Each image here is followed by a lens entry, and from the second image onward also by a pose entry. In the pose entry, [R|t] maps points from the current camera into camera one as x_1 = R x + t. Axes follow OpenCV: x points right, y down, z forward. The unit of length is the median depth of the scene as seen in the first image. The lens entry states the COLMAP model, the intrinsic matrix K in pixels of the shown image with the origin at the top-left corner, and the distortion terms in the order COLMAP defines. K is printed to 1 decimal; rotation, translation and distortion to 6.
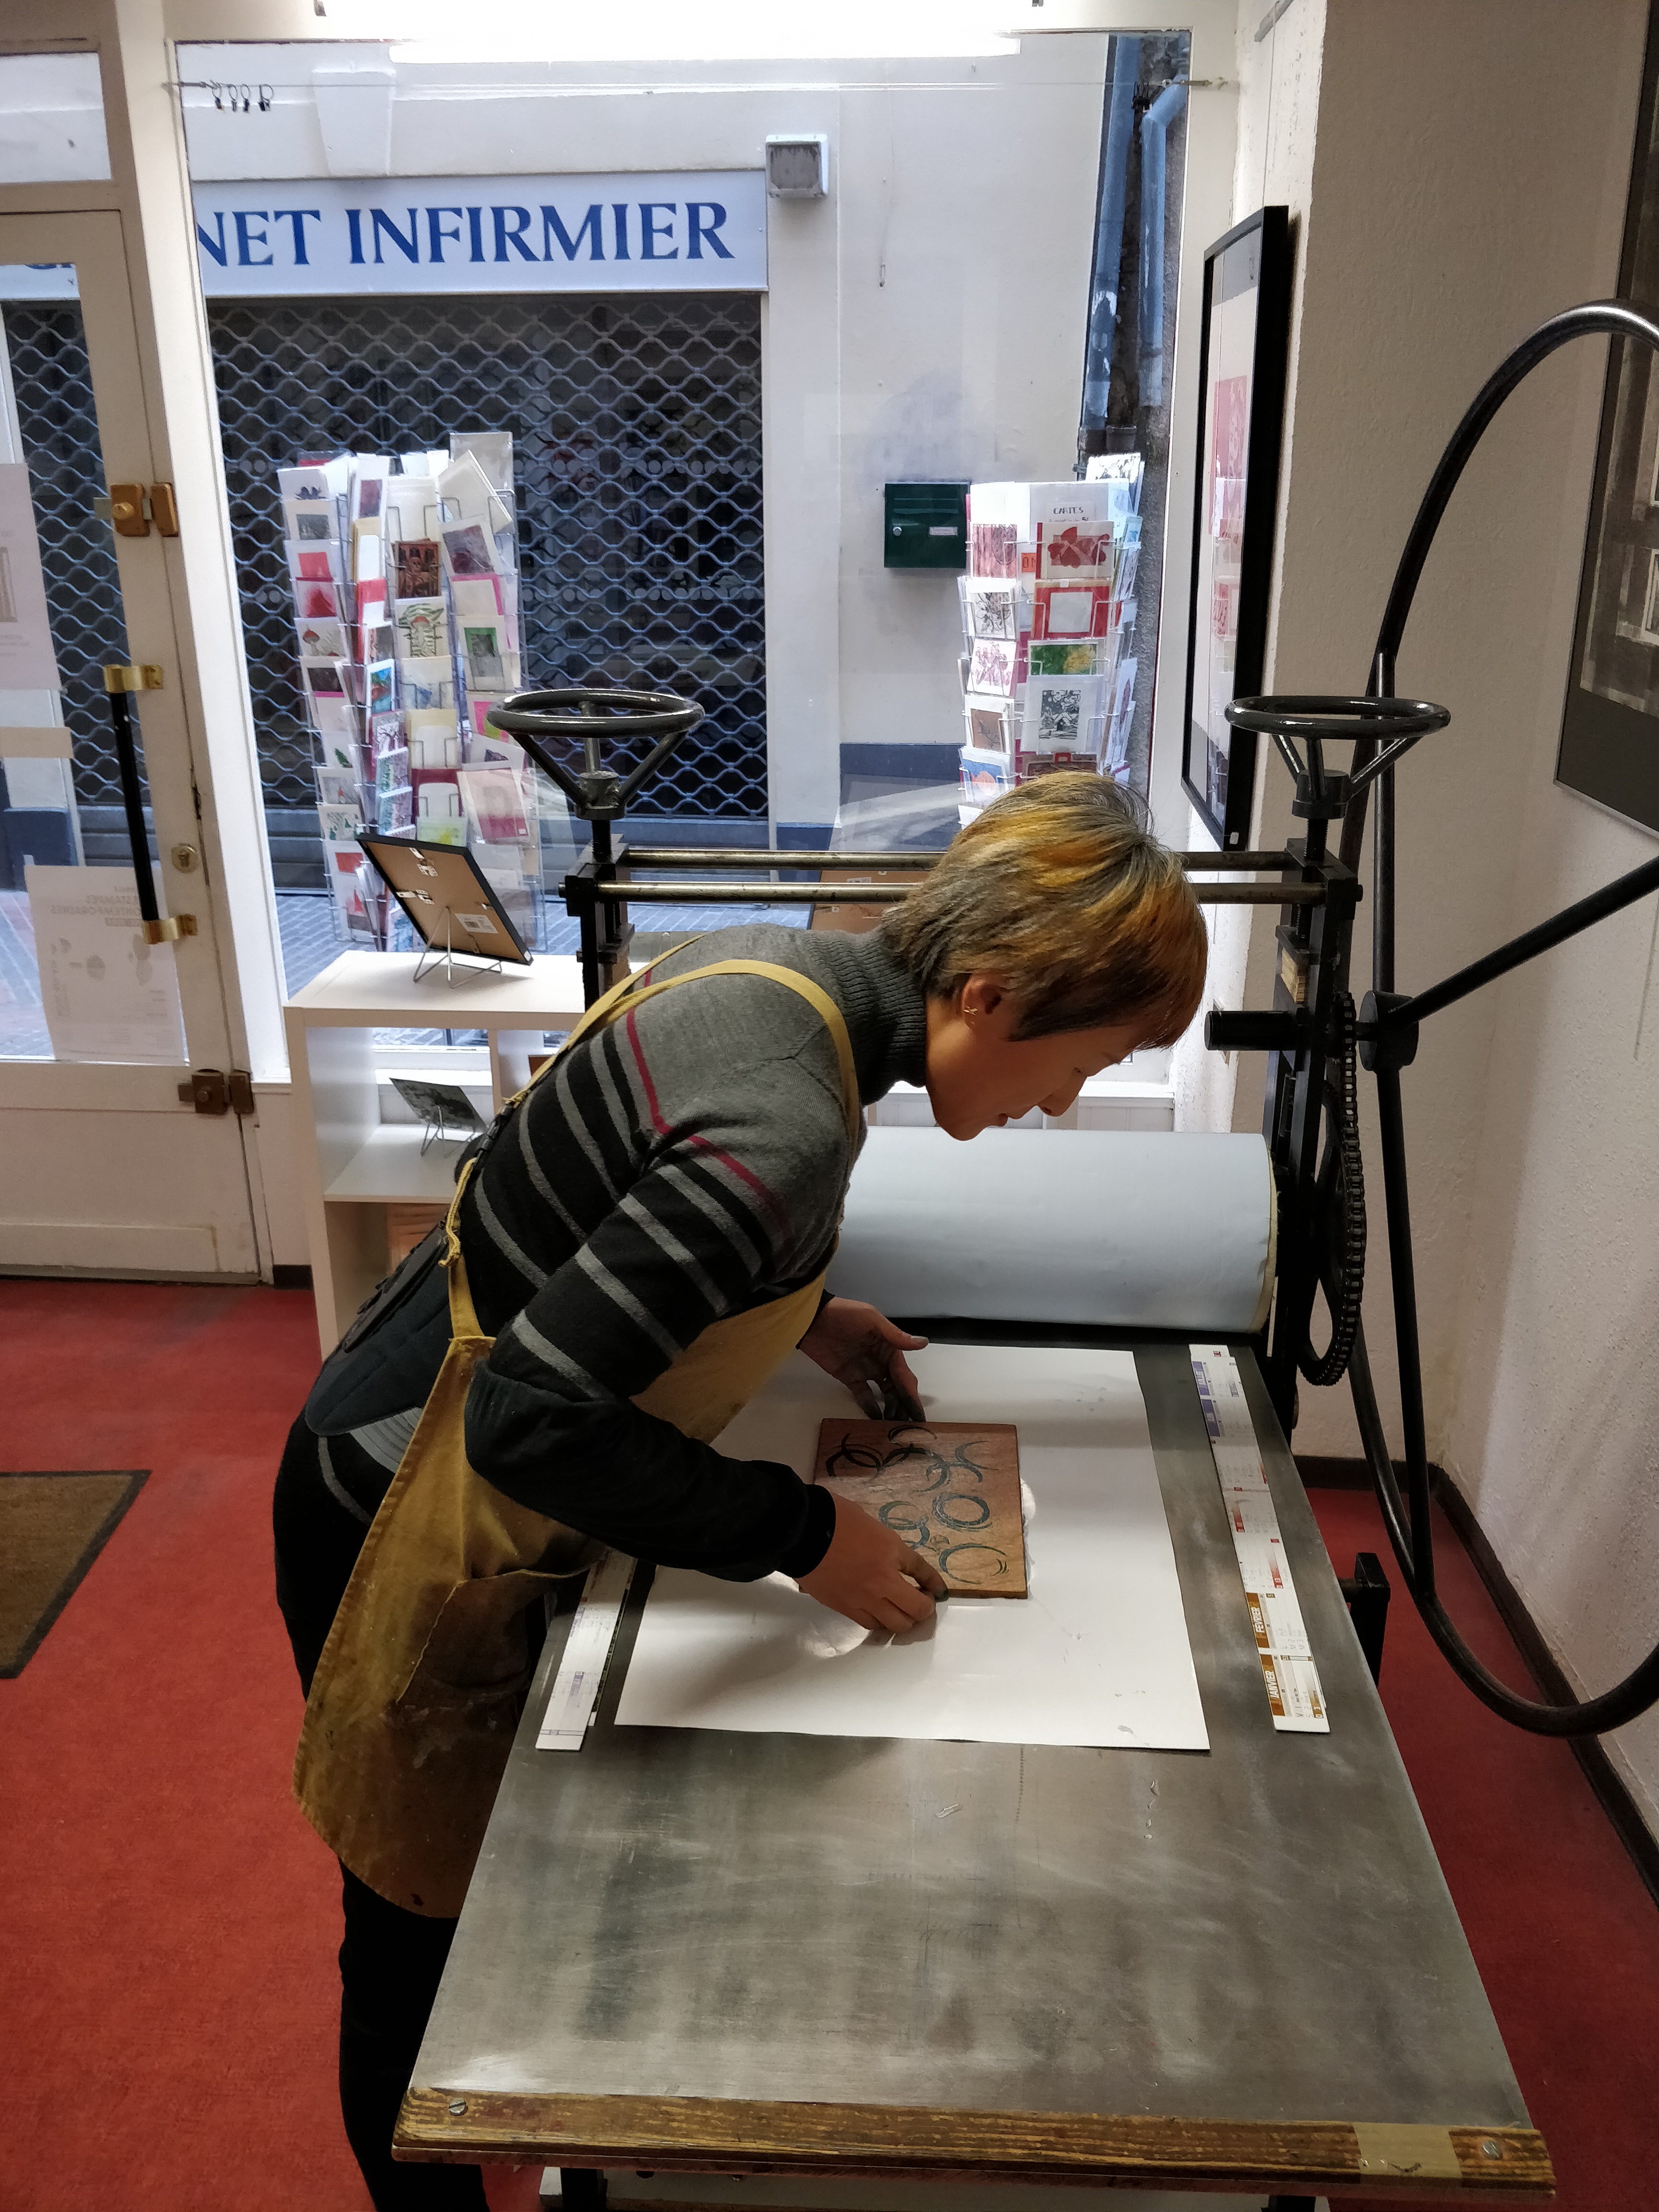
lens RADIAL K [[1801.1, 0, 828.5], [0, 1801.1, 1106.3], [0, 0, 1]] dist [-0.009047, -0.014251]
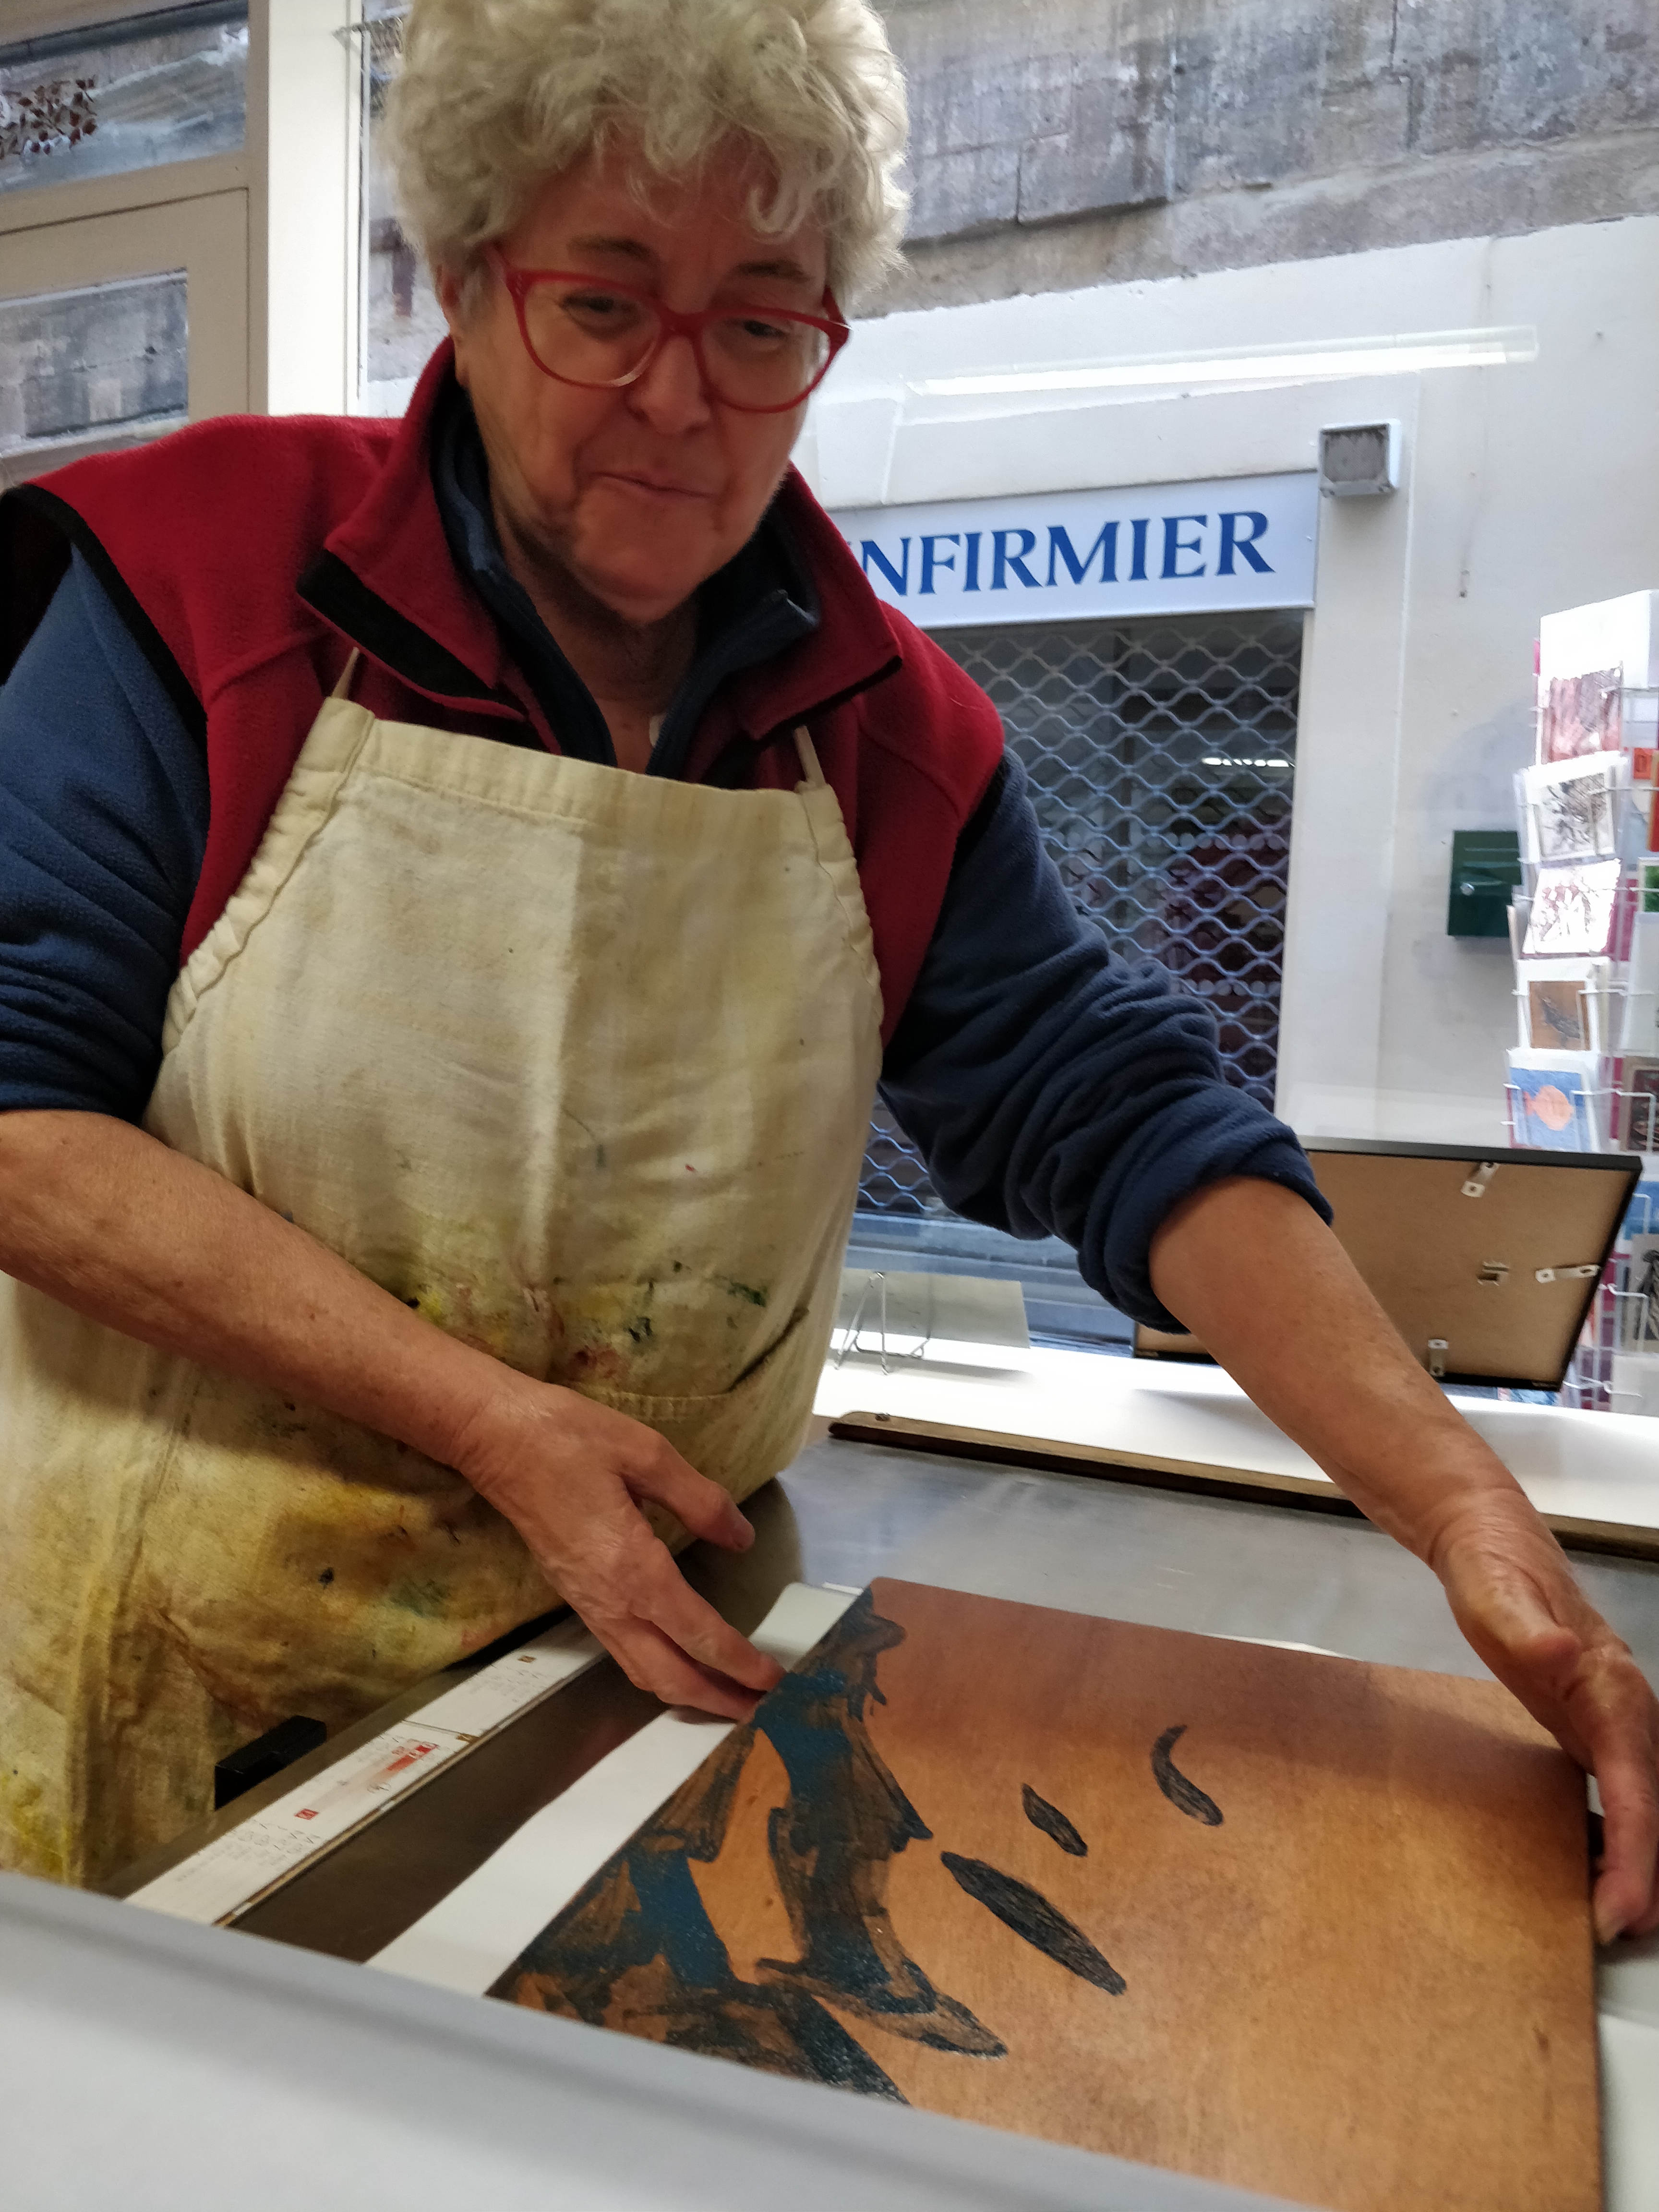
lens RADIAL K [[1801.1, 0, 837.8], [0, 1801.1, 1102.5], [0, 0, 1]] dist [-0.009047, -0.014251]
pose [[0.945496, 0.058616, -0.320316, 0.035556], [-0.146076, 0.955487, -0.256333, -0.004791], [0.291033, 0.289152, 0.911971, 0.267883]]
